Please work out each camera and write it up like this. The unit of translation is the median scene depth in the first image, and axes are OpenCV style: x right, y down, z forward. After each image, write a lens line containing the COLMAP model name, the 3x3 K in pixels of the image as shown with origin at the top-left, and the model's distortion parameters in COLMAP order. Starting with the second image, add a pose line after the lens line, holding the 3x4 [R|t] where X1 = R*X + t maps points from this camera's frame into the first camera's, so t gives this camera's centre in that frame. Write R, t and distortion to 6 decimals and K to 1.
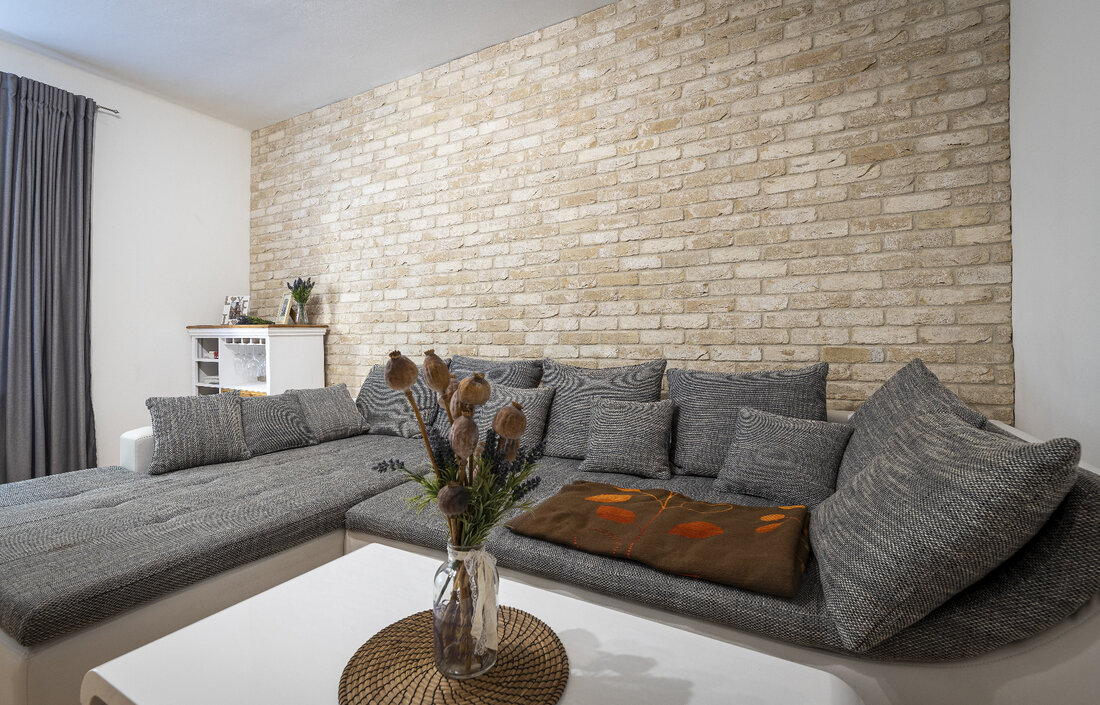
lens RADIAL K [[489.9, 0, 541.5], [0, 489.9, 331.8], [0, 0, 1]] dist [0.008158, -0.004592]
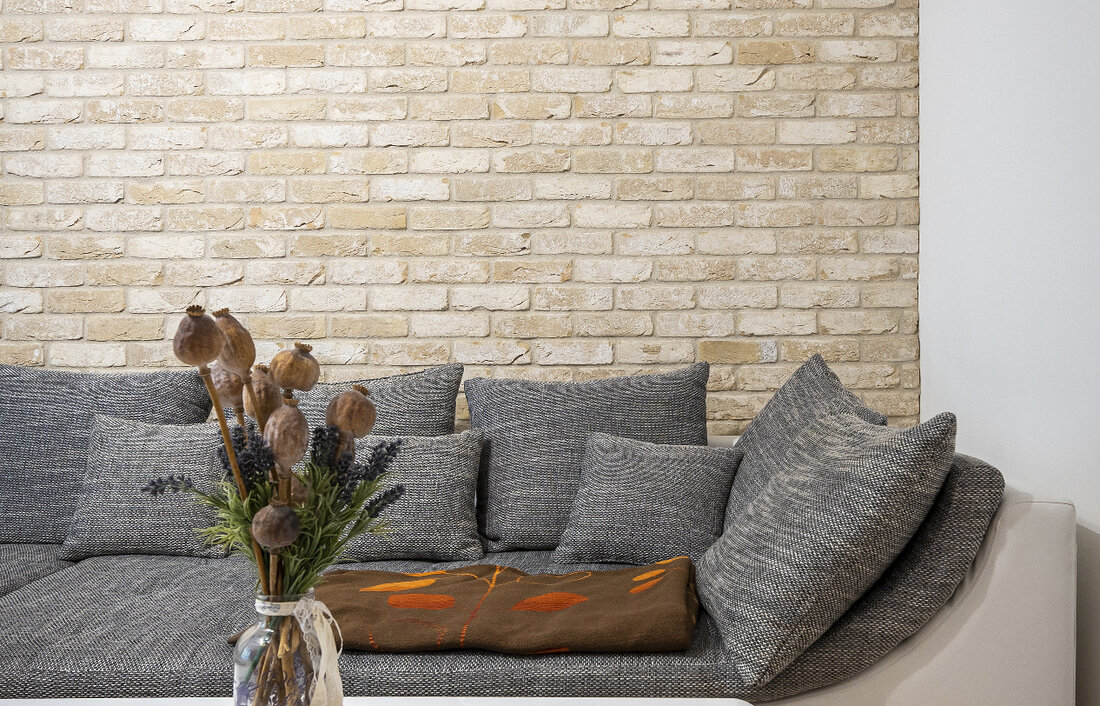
lens RADIAL K [[1084.3, 0, 642.2], [0, 1084.3, 351.9], [0, 0, 1]] dist [0.001462, 0.000000]
pose [[0.878613, 0.000085, 0.477535, -0.155860], [-0.006031, 0.999922, 0.010918, 0.027278], [-0.477497, -0.012472, 0.878545, -0.193878]]
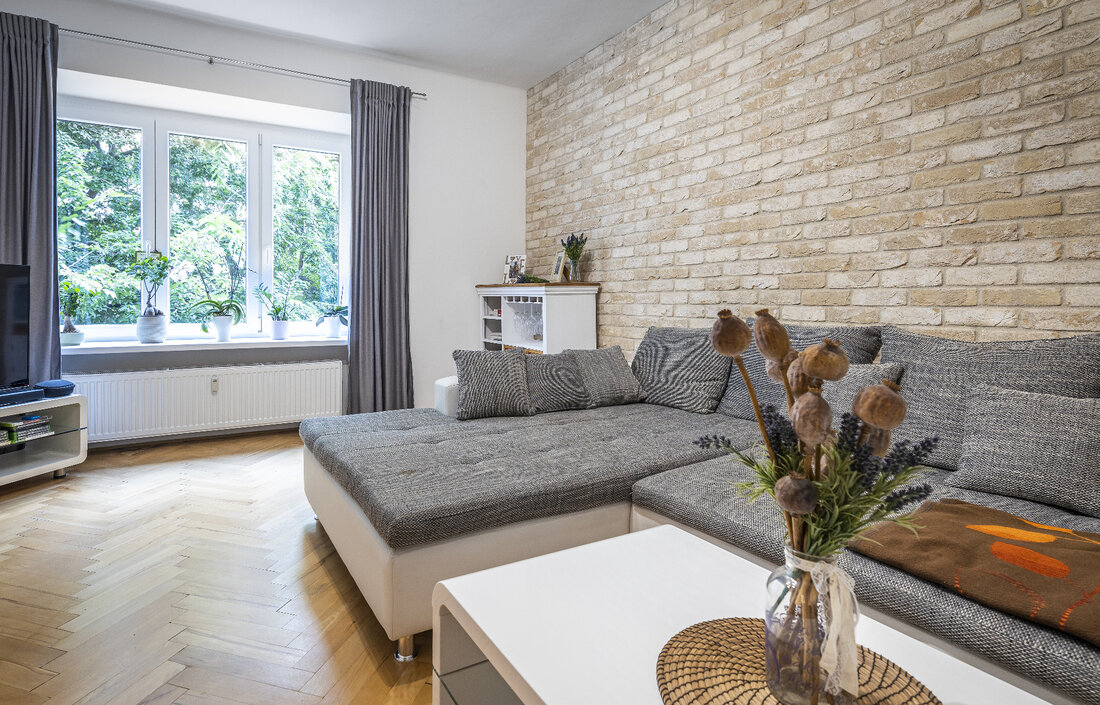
lens RADIAL K [[561.2, 0, 508.2], [0, 561.2, 309.6], [0, 0, 1]] dist [0.002957, -0.003596]
pose [[0.852430, 0.014172, -0.522649, -0.037139], [0.003577, 0.999451, 0.032935, 0.002084], [0.522828, -0.029944, 0.851912, -0.008884]]
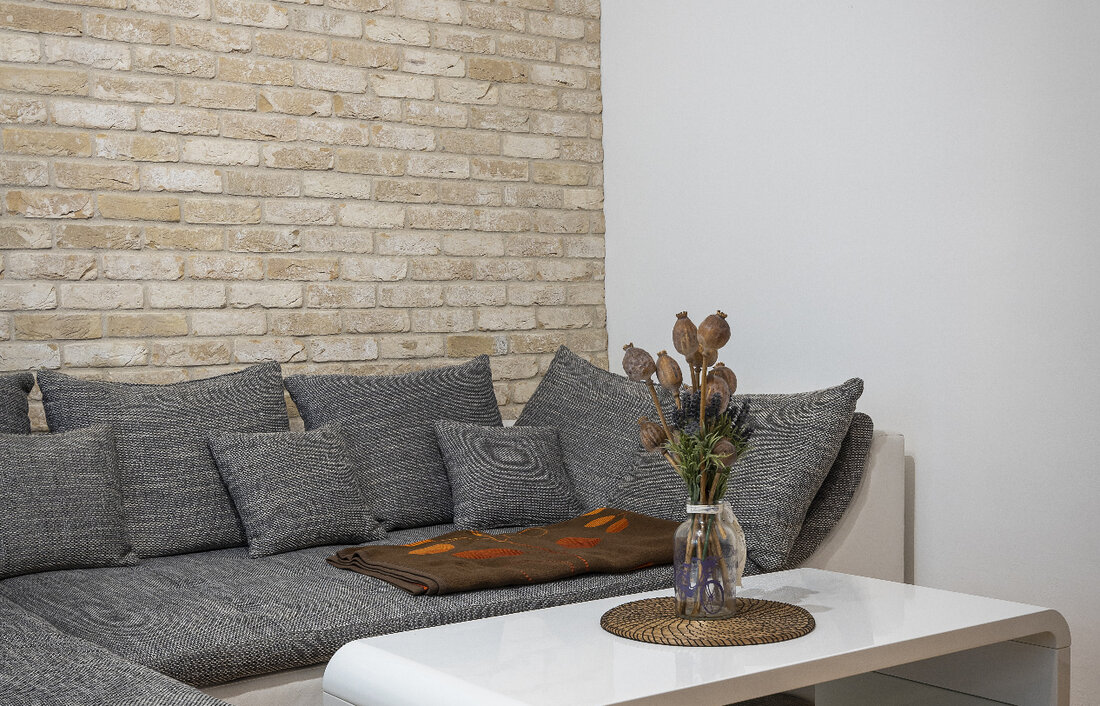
lens RADIAL K [[1373.3, 0, 535.0], [0, 1373.3, 455.1], [0, 0, 1]] dist [0.006131, 0.000000]
pose [[0.437248, -0.080472, 0.895733, -1.008369], [0.010464, 0.996377, 0.084406, 0.032418], [-0.899280, -0.027533, 0.436506, 0.027373]]
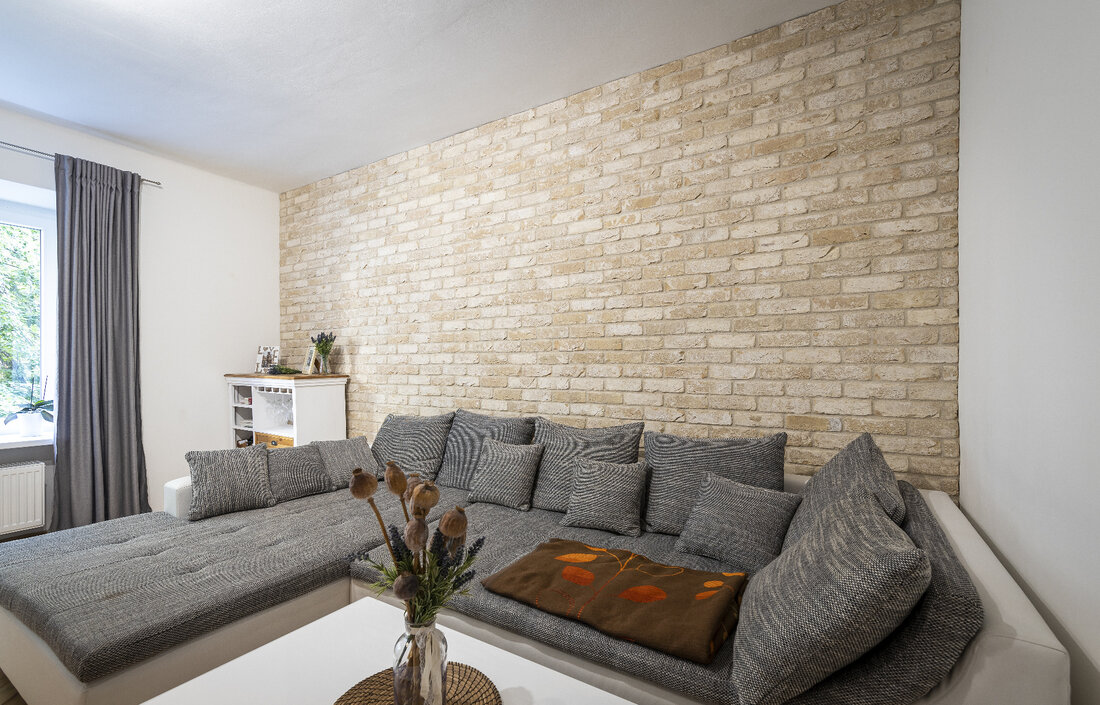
lens RADIAL K [[489.9, 0, 542.4], [0, 489.9, 357.5], [0, 0, 1]] dist [0.008158, -0.004592]
pose [[0.998195, -0.002352, -0.060015, 0.092324], [0.002993, 0.999939, 0.010603, -0.095816], [0.059987, -0.010764, 0.998141, -0.090440]]
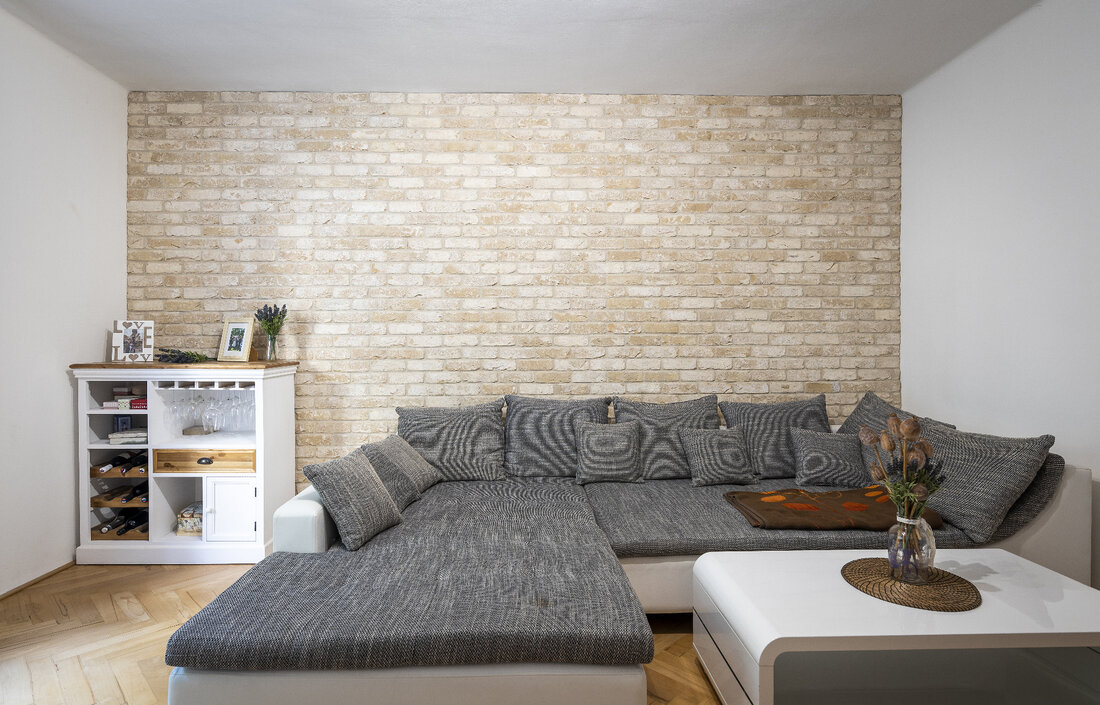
lens RADIAL K [[561.2, 0, 541.3], [0, 561.2, 348.6], [0, 0, 1]] dist [0.002957, -0.003596]
pose [[0.861349, -0.000208, 0.508014, -0.855930], [-0.007672, 0.999881, 0.013416, -0.077551], [-0.507956, -0.015453, 0.861244, -0.039284]]
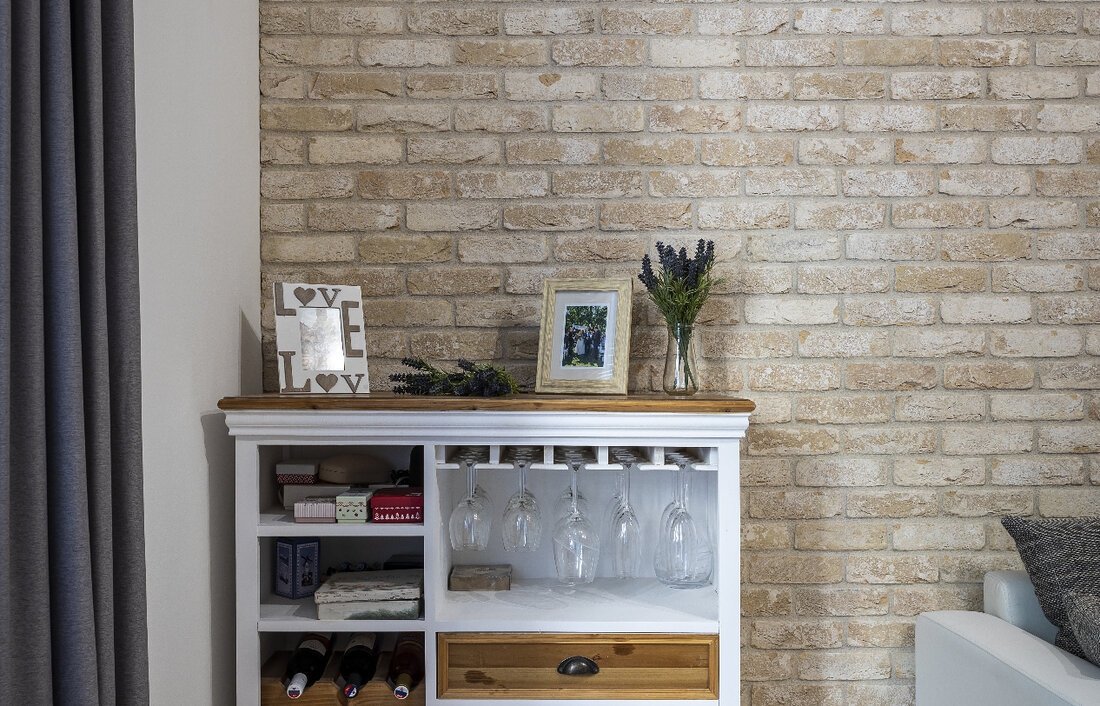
lens RADIAL K [[1114.9, 0, 566.6], [0, 1114.9, 398.1], [0, 0, 1]] dist [0.018200, 0.000000]
pose [[0.865892, -0.001057, 0.500230, -1.327431], [-0.006387, 0.999893, 0.013169, -0.031486], [-0.500190, -0.014598, 0.865792, 0.651315]]
